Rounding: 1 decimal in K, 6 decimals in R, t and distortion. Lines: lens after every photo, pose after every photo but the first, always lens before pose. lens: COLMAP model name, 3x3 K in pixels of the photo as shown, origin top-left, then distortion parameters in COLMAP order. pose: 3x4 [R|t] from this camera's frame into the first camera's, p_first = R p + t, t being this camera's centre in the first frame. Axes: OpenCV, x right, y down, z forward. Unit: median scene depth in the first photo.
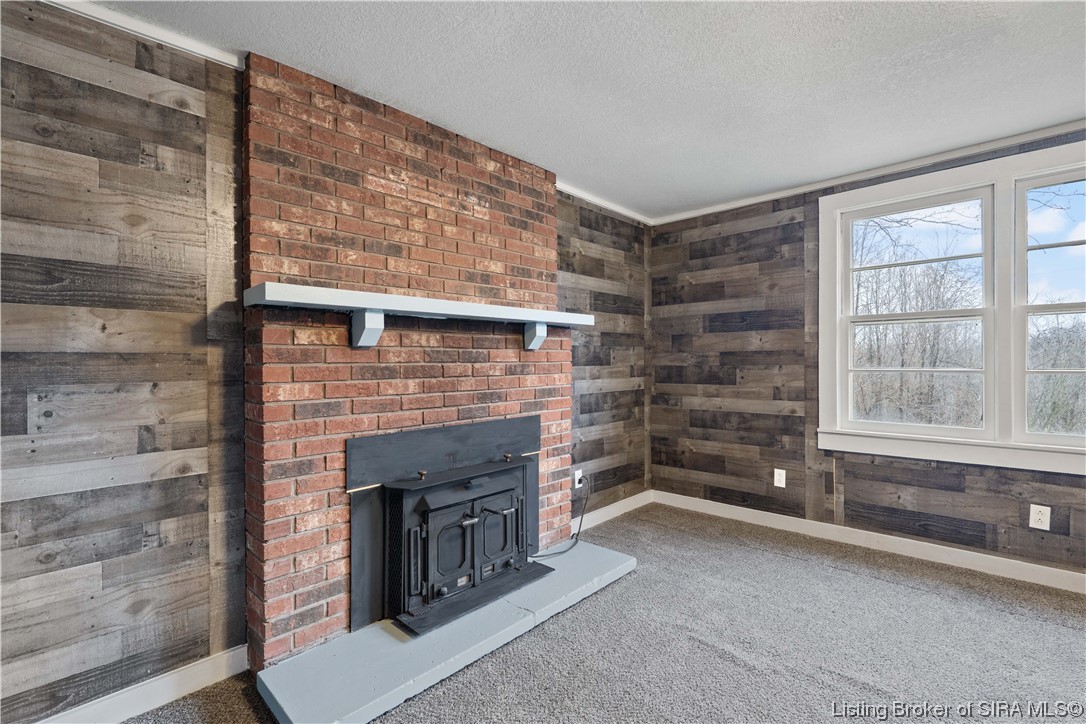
lens RADIAL K [[486.0, 0, 544.7], [0, 486.0, 357.4], [0, 0, 1]] dist [-0.003724, 0.000011]
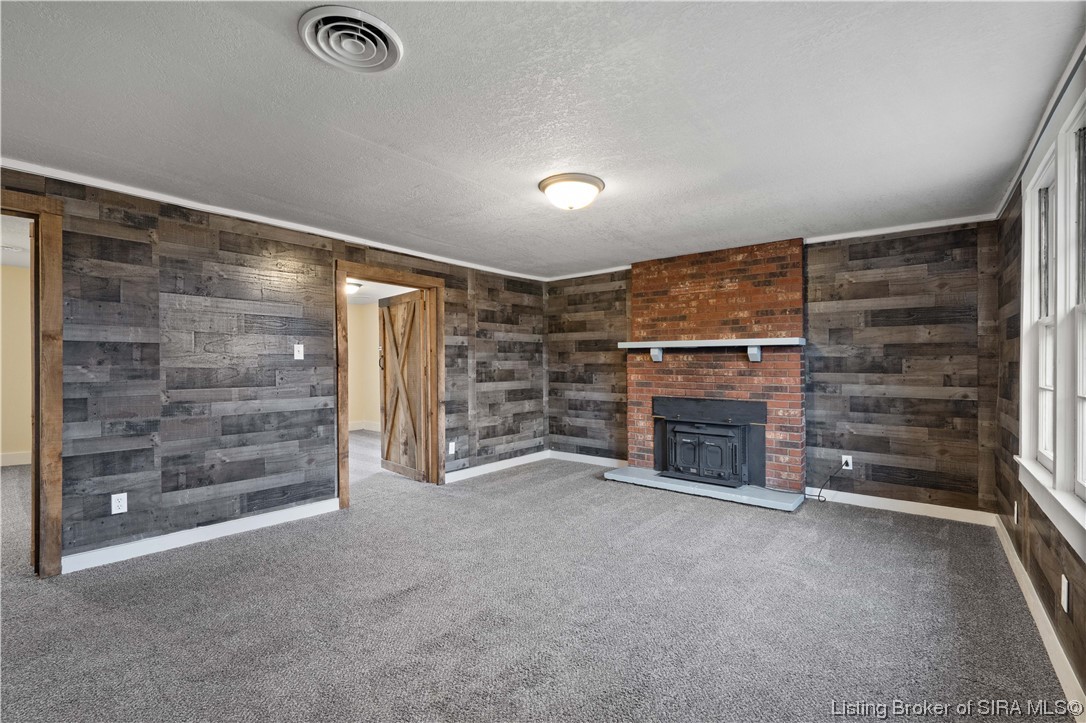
lens RADIAL K [[486.0, 0, 544.5], [0, 486.0, 362.4], [0, 0, 1]] dist [-0.003724, 0.000011]
pose [[0.078519, 0.008520, -0.996876, 1.661999], [0.006225, 0.999940, 0.009037, -0.034247], [0.996893, -0.006915, 0.078462, 0.157278]]
